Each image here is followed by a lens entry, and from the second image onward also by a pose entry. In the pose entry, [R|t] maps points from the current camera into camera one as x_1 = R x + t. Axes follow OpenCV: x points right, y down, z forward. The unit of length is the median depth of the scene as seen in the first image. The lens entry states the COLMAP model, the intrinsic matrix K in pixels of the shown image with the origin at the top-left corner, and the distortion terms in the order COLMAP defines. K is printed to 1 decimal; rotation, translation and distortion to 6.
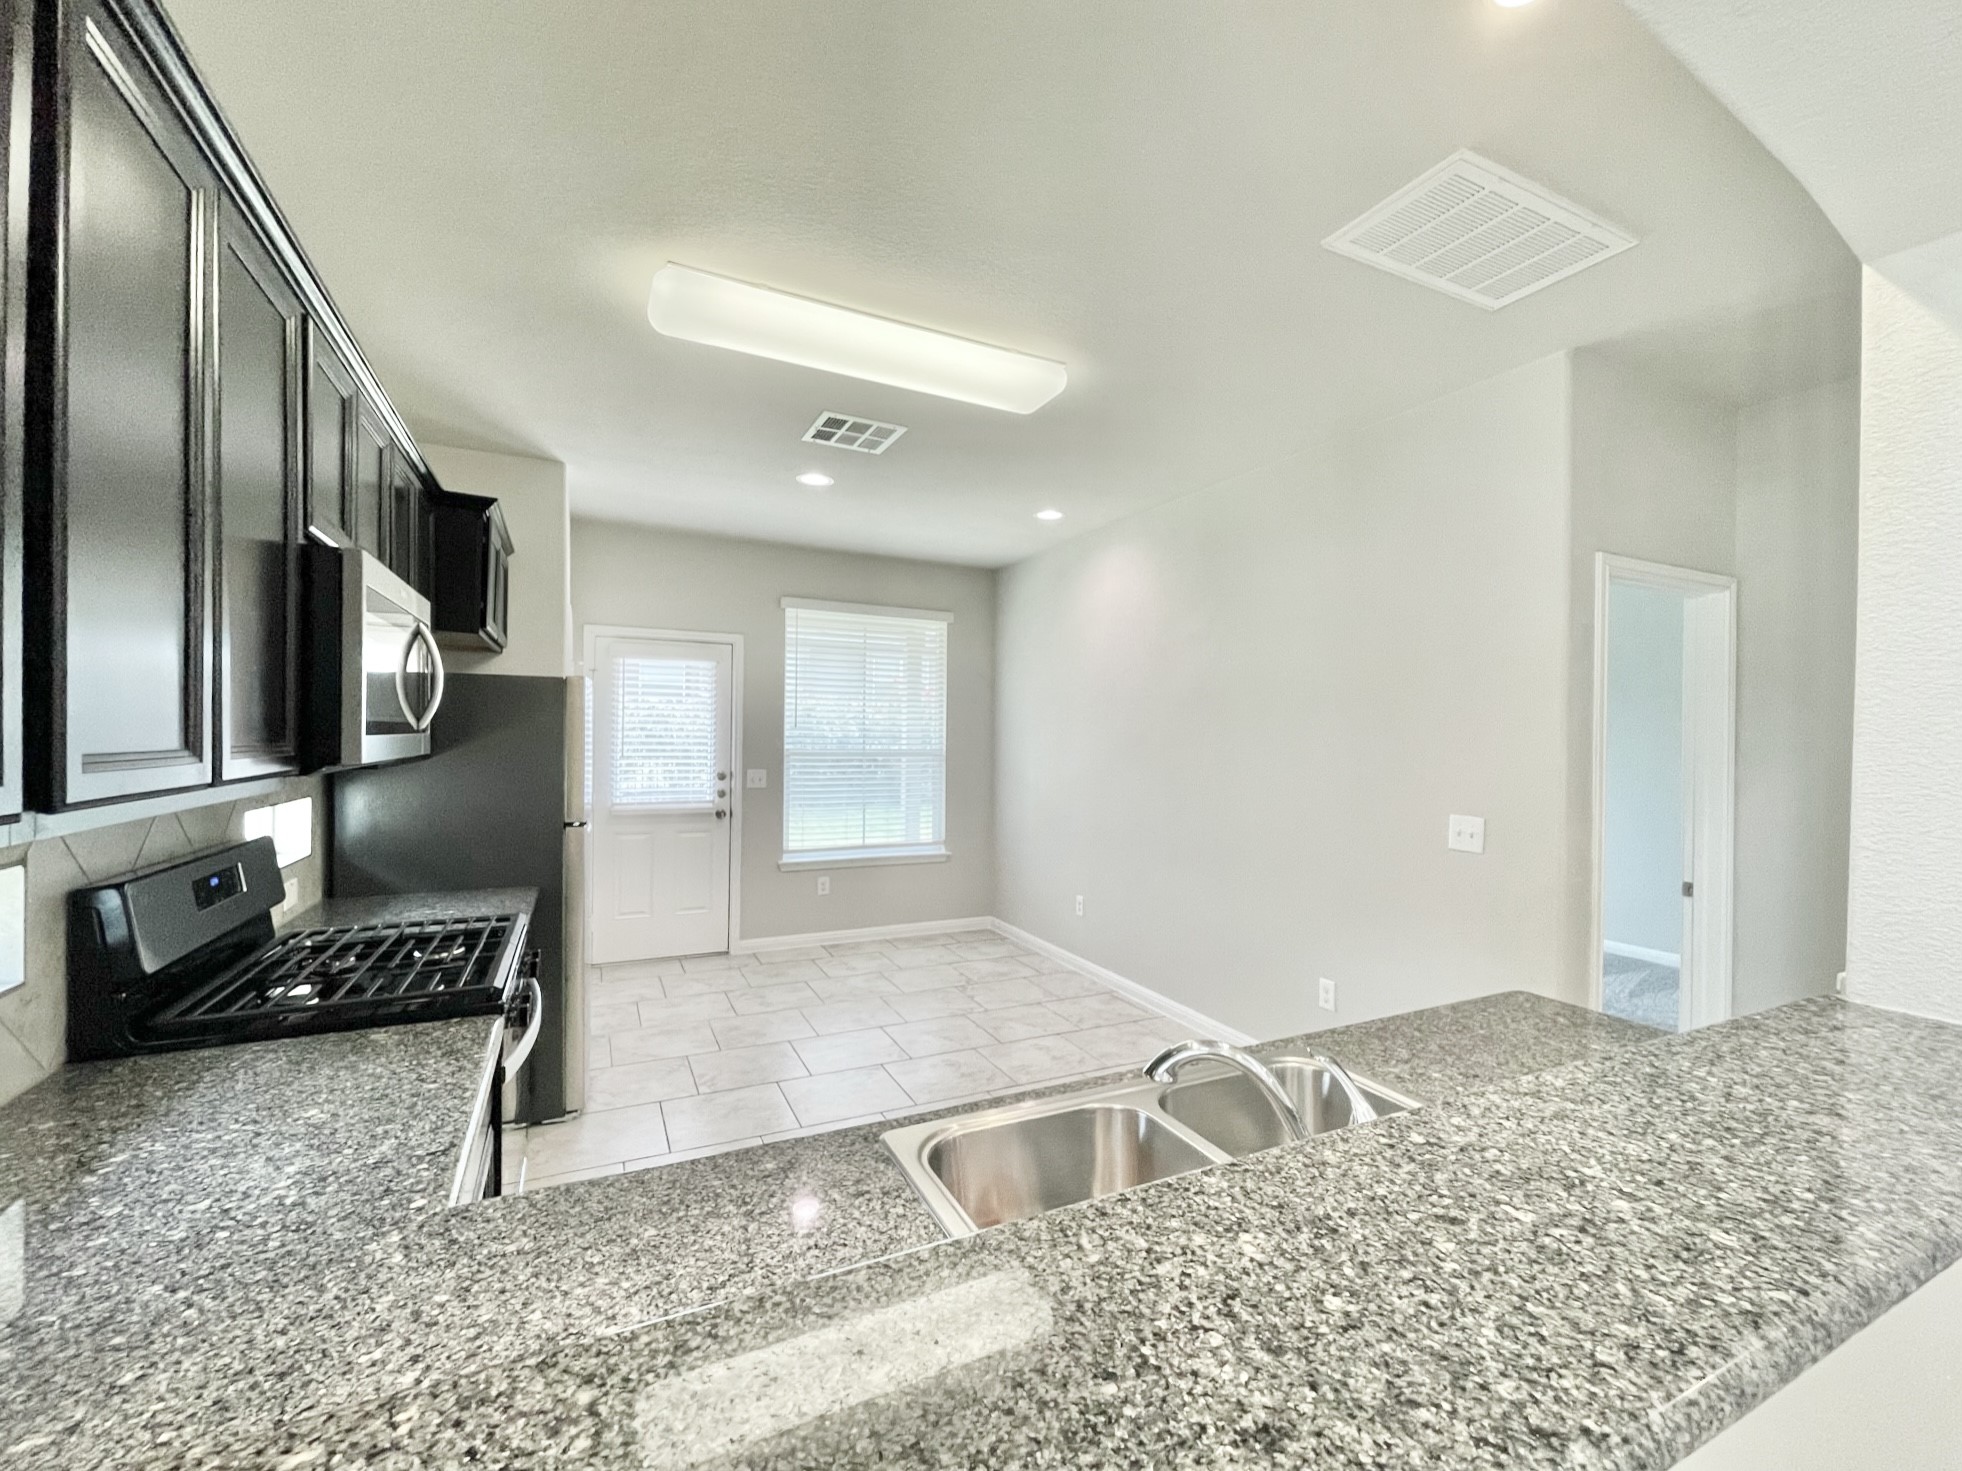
lens RADIAL K [[823.9, 0, 1007.5], [0, 823.9, 744.1], [0, 0, 1]] dist [0.000812, -0.000204]
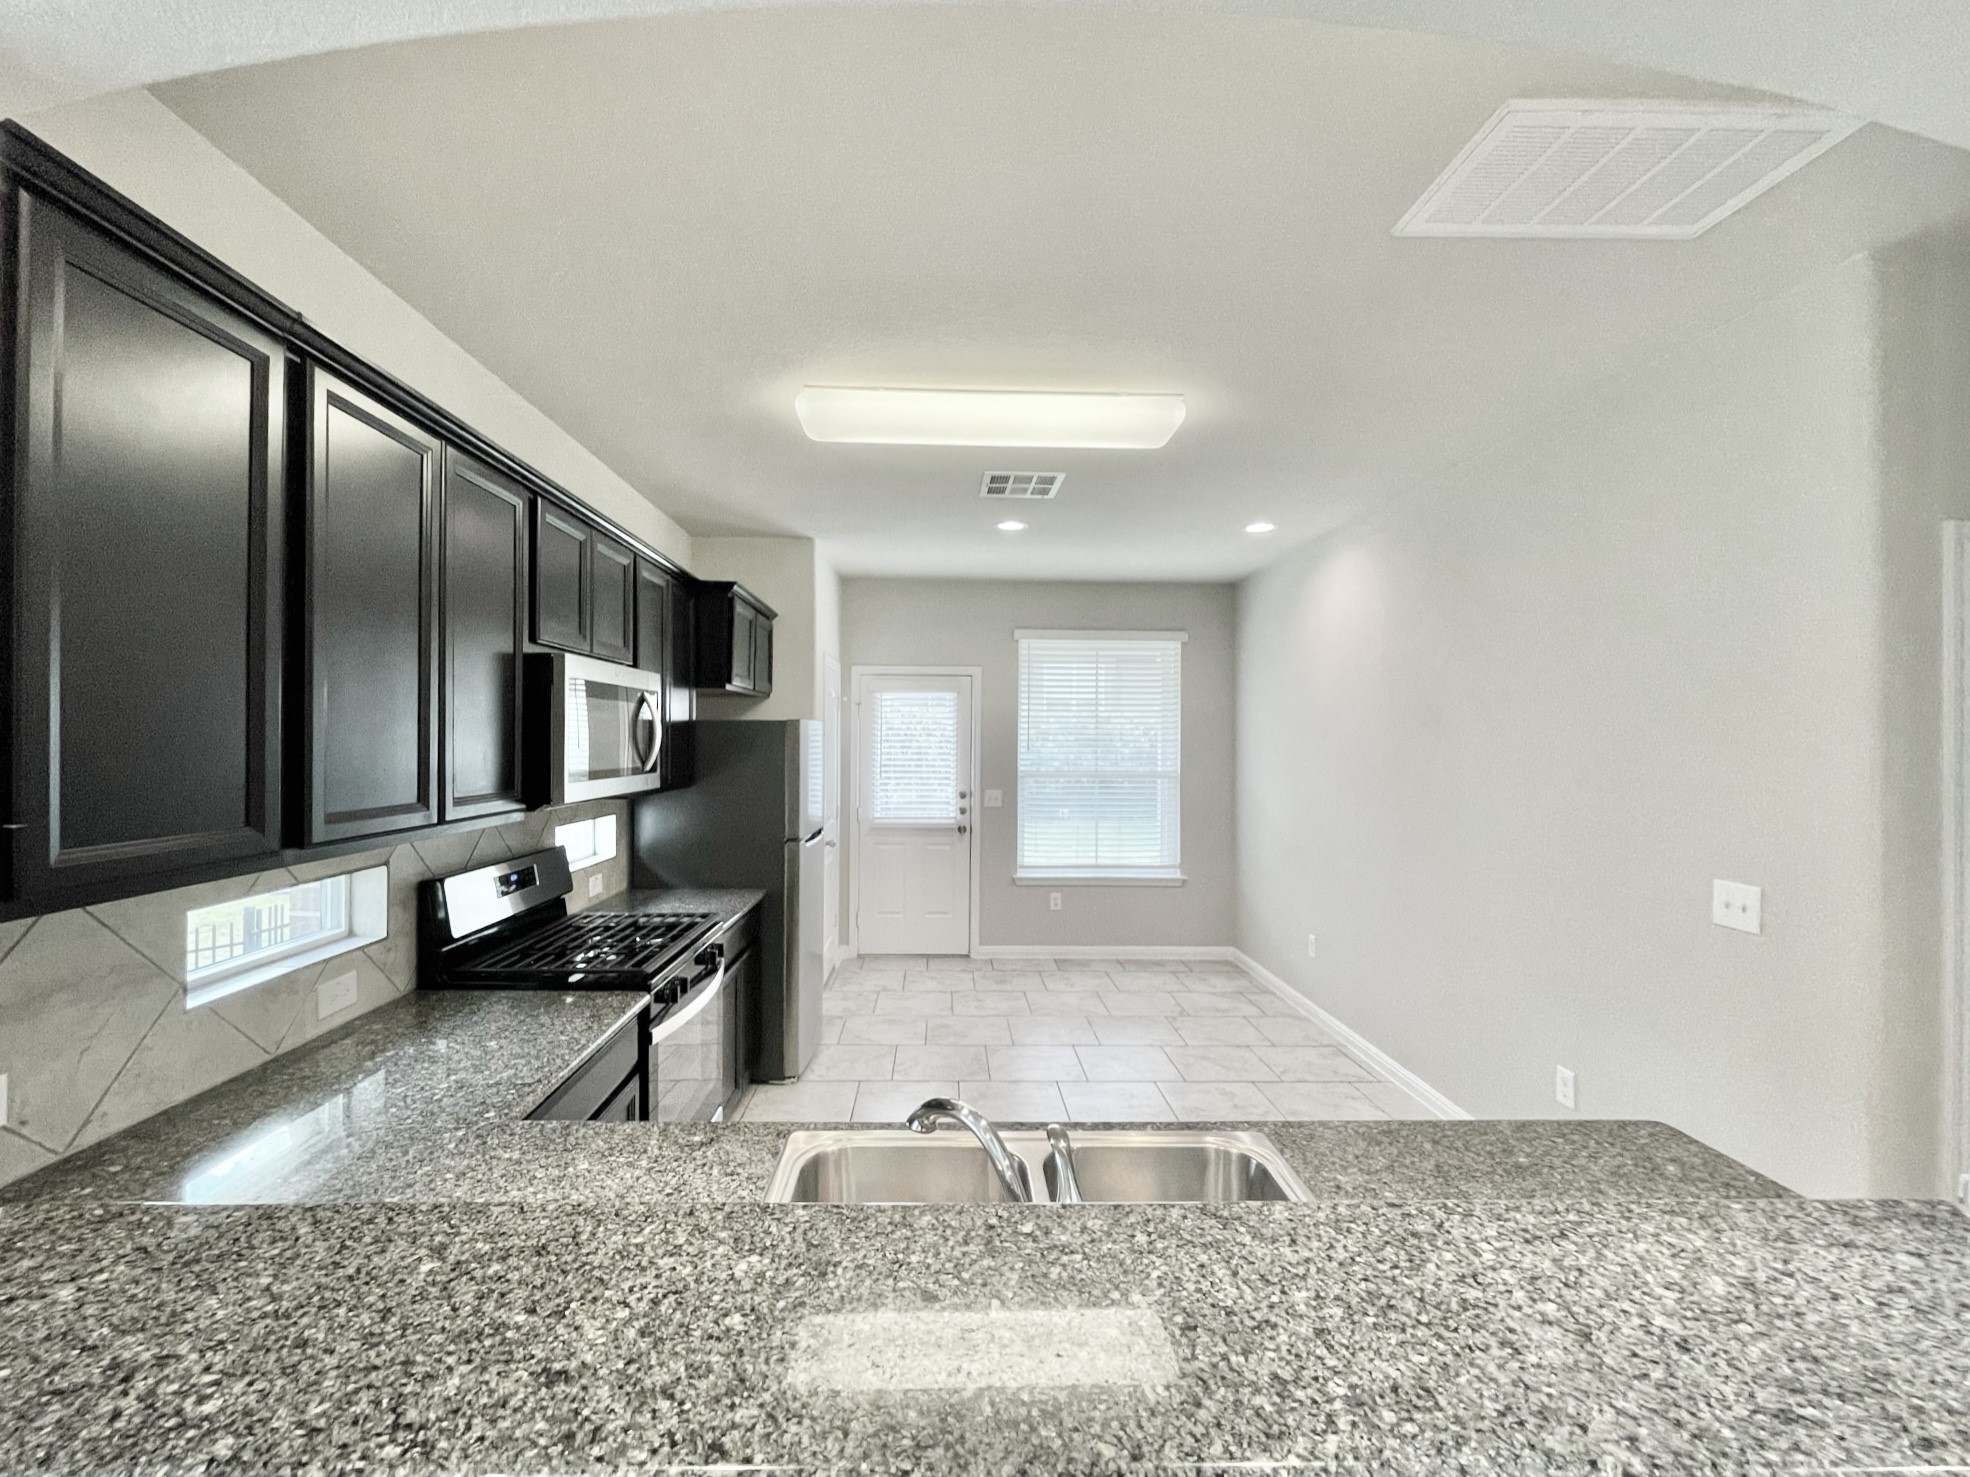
lens RADIAL K [[825.6, 0, 963.7], [0, 825.6, 740.4], [0, 0, 1]] dist [-0.000358, 0.000098]
pose [[0.901699, -0.007624, -0.432296, 0.161345], [0.001316, 0.999888, -0.014890, -0.022289], [0.432361, 0.012857, 0.901609, 0.002781]]
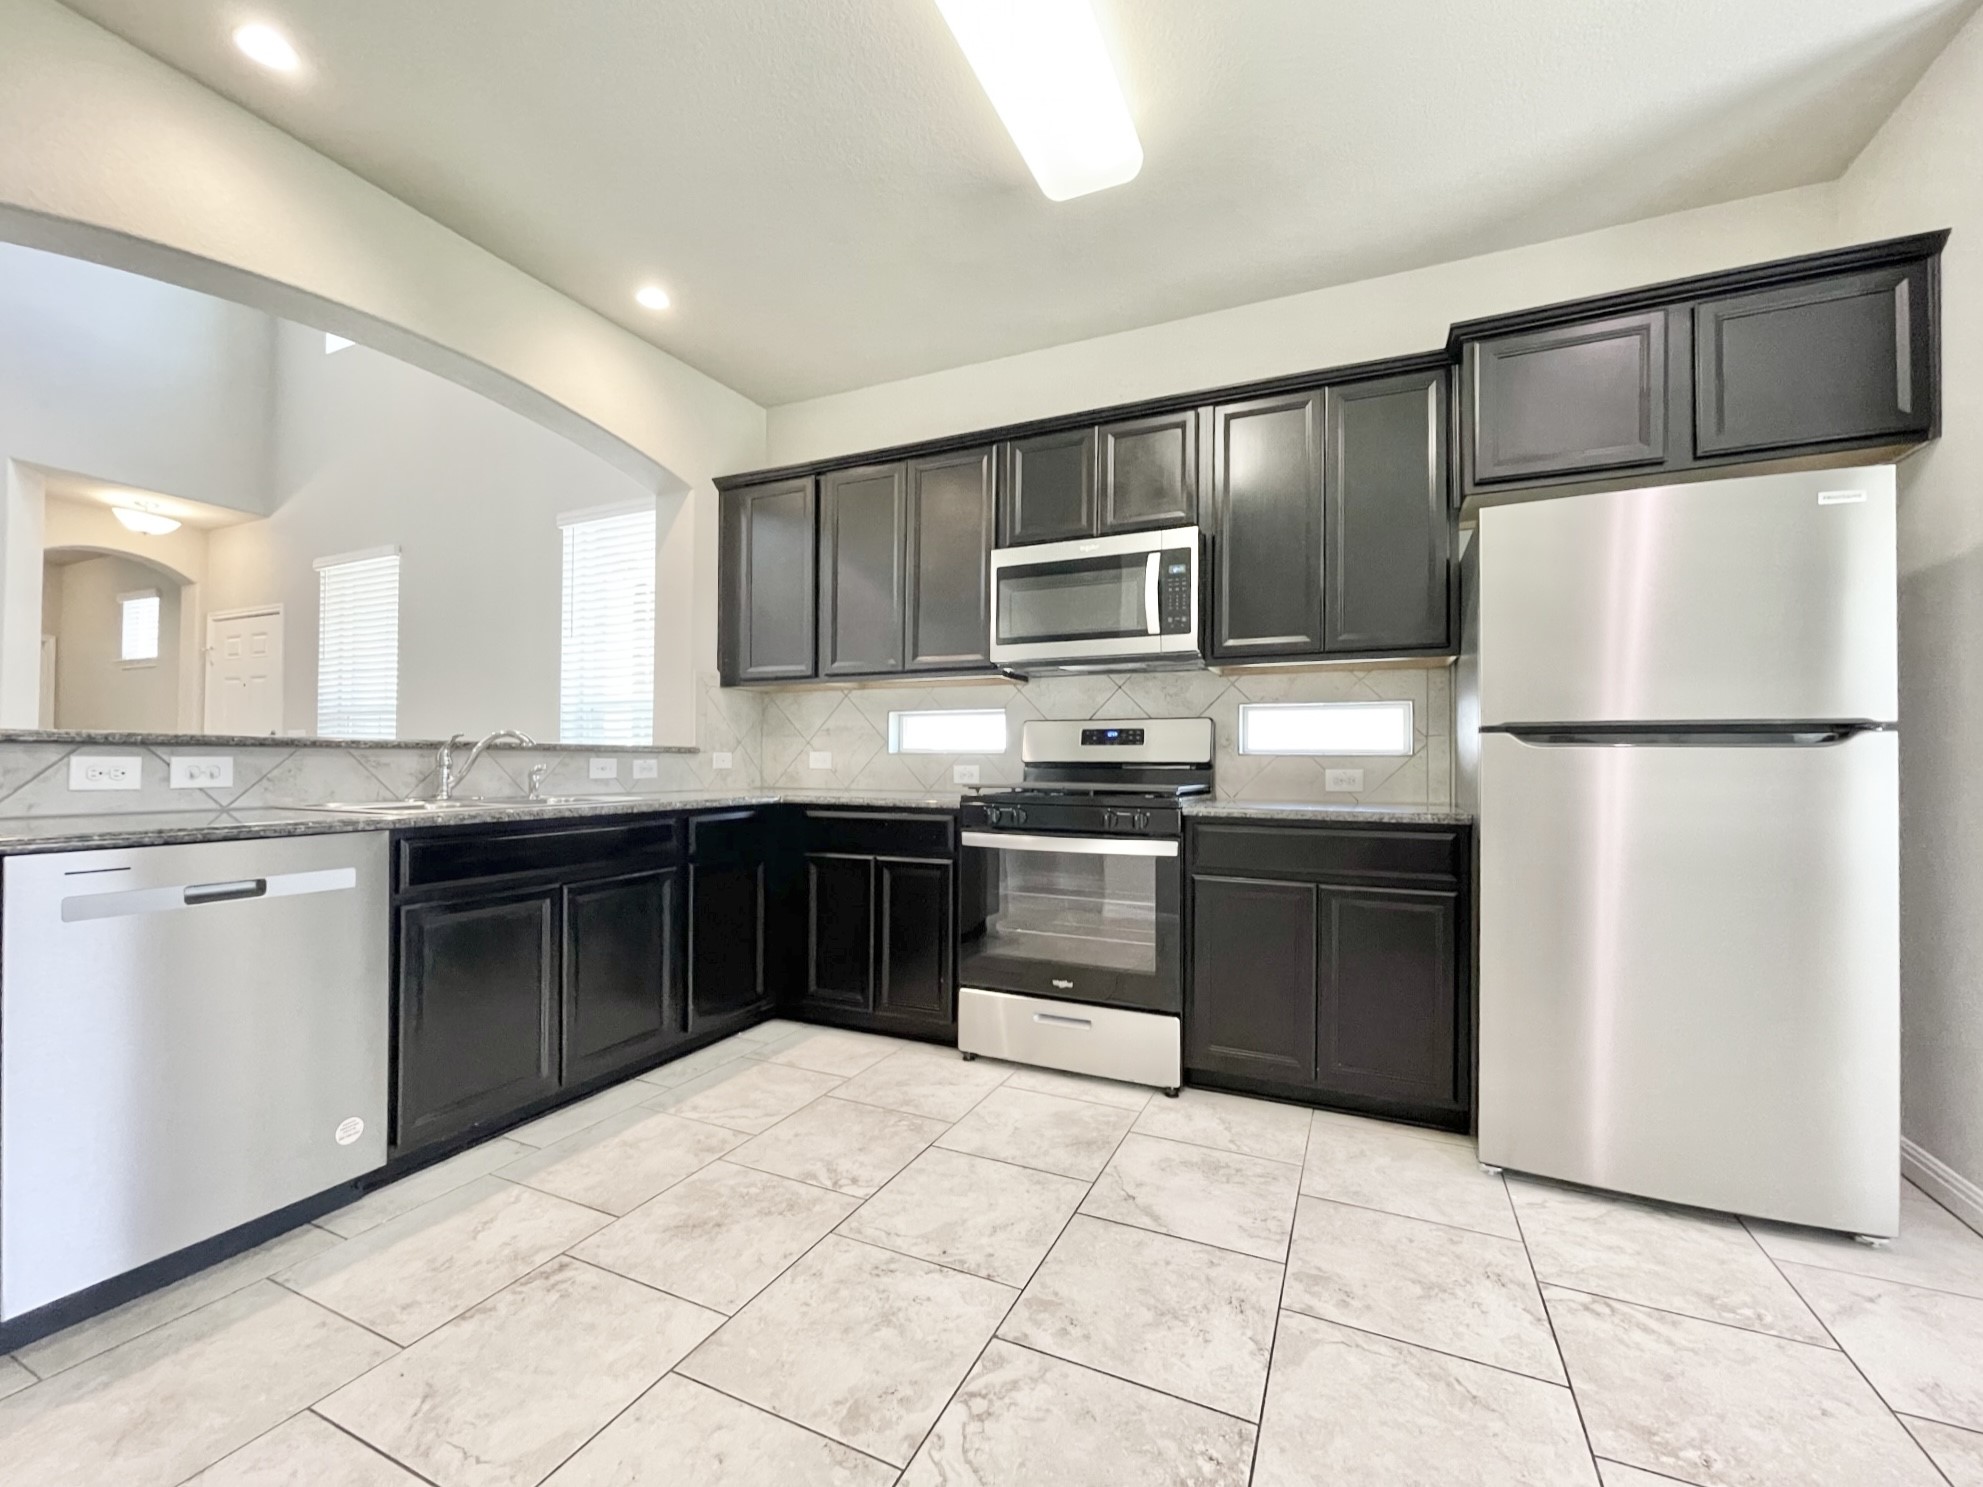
lens RADIAL K [[831.0, 0, 970.0], [0, 831.0, 745.4], [0, 0, 1]] dist [-0.000358, 0.000098]
pose [[-0.795824, -0.032107, -0.604676, 0.153530], [-0.024616, 0.999483, -0.020673, 0.092817], [0.605027, -0.001567, -0.796203, 0.890774]]
